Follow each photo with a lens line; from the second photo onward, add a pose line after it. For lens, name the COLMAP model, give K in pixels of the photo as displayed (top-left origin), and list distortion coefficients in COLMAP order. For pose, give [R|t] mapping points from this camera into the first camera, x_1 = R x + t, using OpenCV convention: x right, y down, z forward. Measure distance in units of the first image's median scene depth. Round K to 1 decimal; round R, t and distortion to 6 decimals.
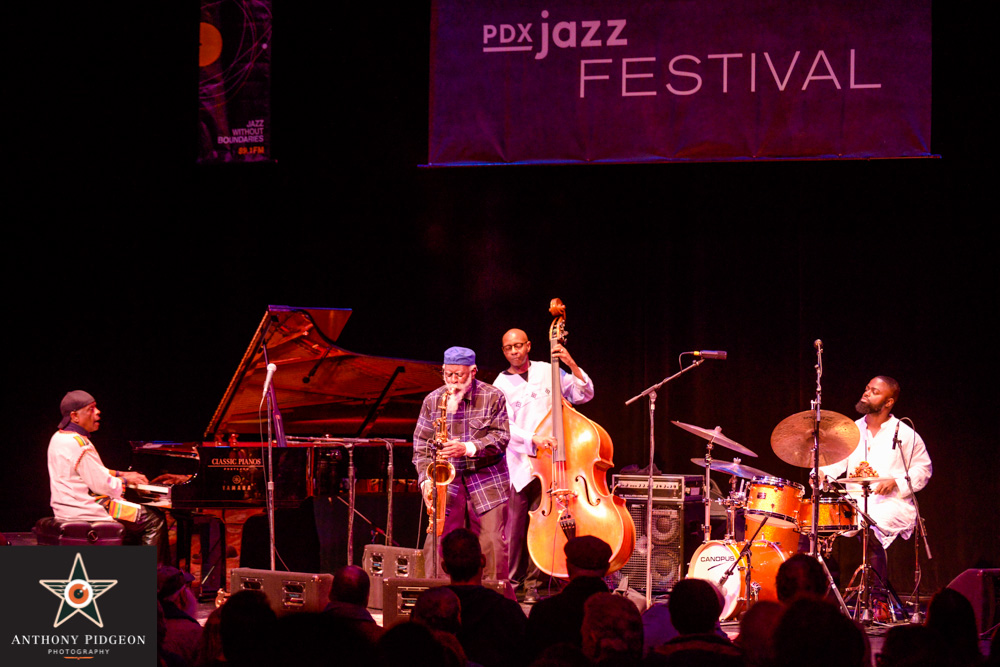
lens RADIAL K [[2620.6, 0, 500.0], [0, 2620.6, 333.5], [0, 0, 1]] dist [0.153393, 0.480395]
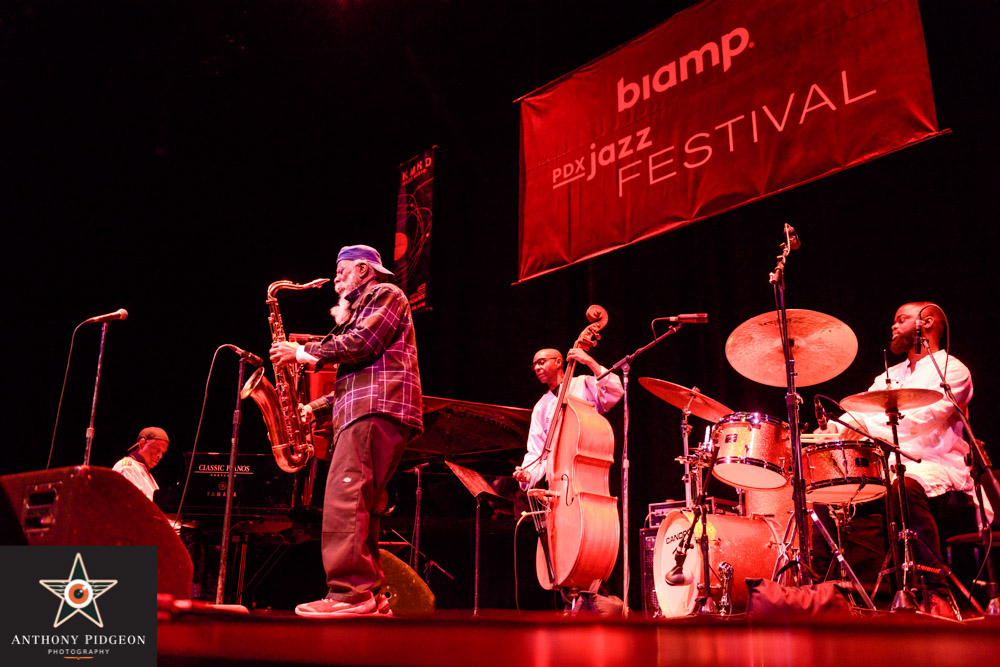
lens RADIAL K [[887.7, 0, 490.8], [0, 887.7, 341.4], [0, 0, 1]] dist [0.045037, -0.002933]
pose [[0.934249, -0.090986, -0.344820, 0.111022], [-0.023045, 0.949483, -0.312972, 0.102827], [0.355876, 0.300340, 0.884956, 0.639893]]
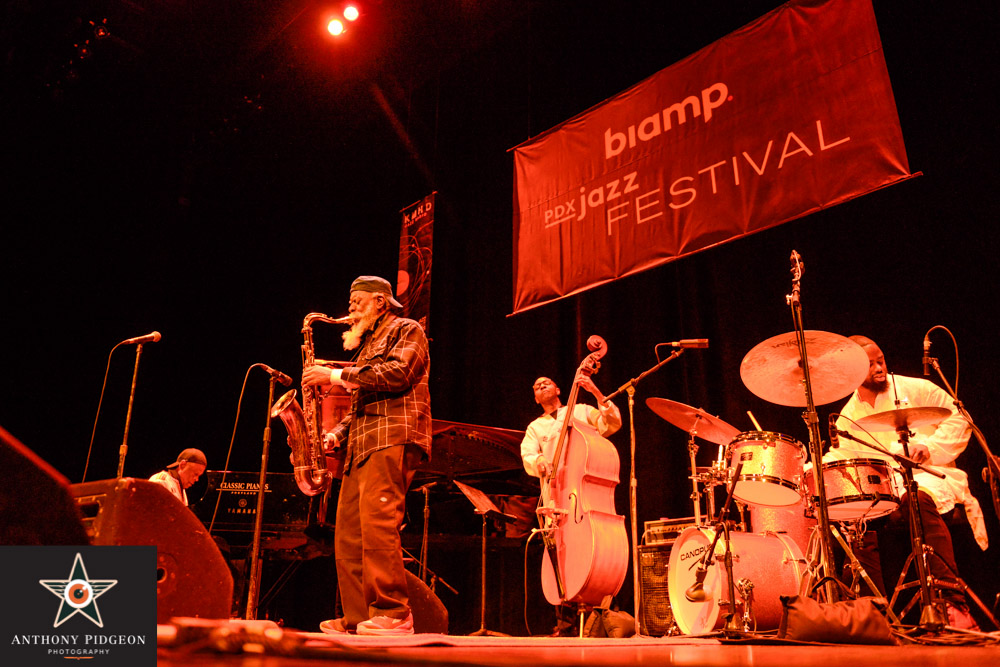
lens RADIAL K [[795.6, 0, 467.3], [0, 795.6, 328.0], [0, 0, 1]] dist [-0.006222, -0.005228]
pose [[0.936059, -0.108059, -0.334839, 0.092843], [-0.024953, 0.928885, -0.369527, 0.101364], [0.350957, 0.354254, 0.866795, 0.651403]]
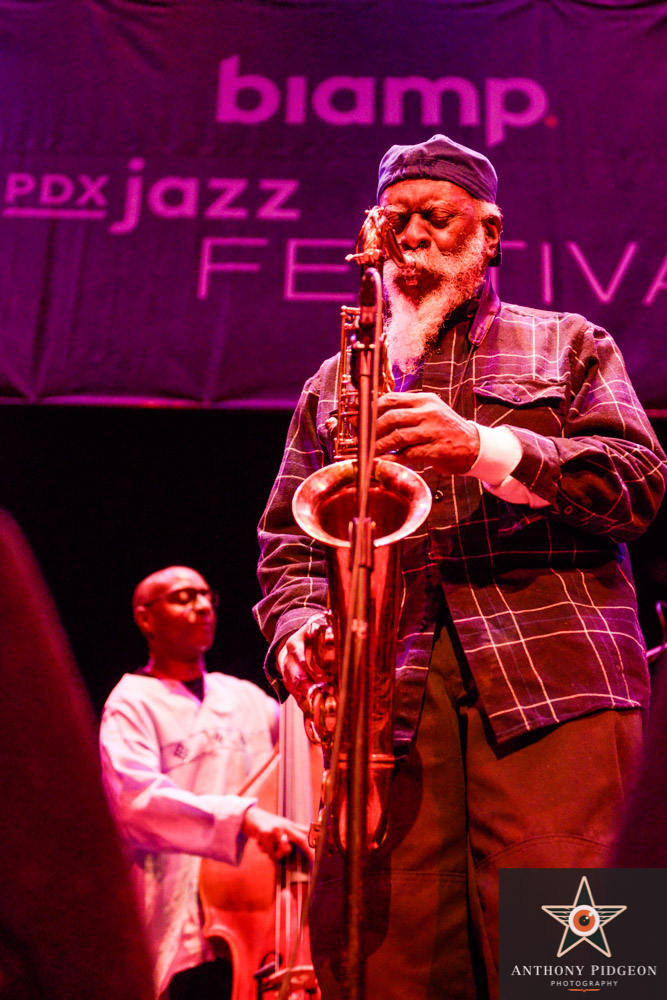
lens RADIAL K [[1632.3, 0, 333.5], [0, 1632.3, 500.0], [0, 0, 1]] dist [0.117162, -0.067972]
pose [[0.904295, 0.205570, 0.374155, -0.059454], [-0.013871, 0.890114, -0.455527, 0.095287], [-0.426683, 0.406741, 0.807777, 0.744091]]
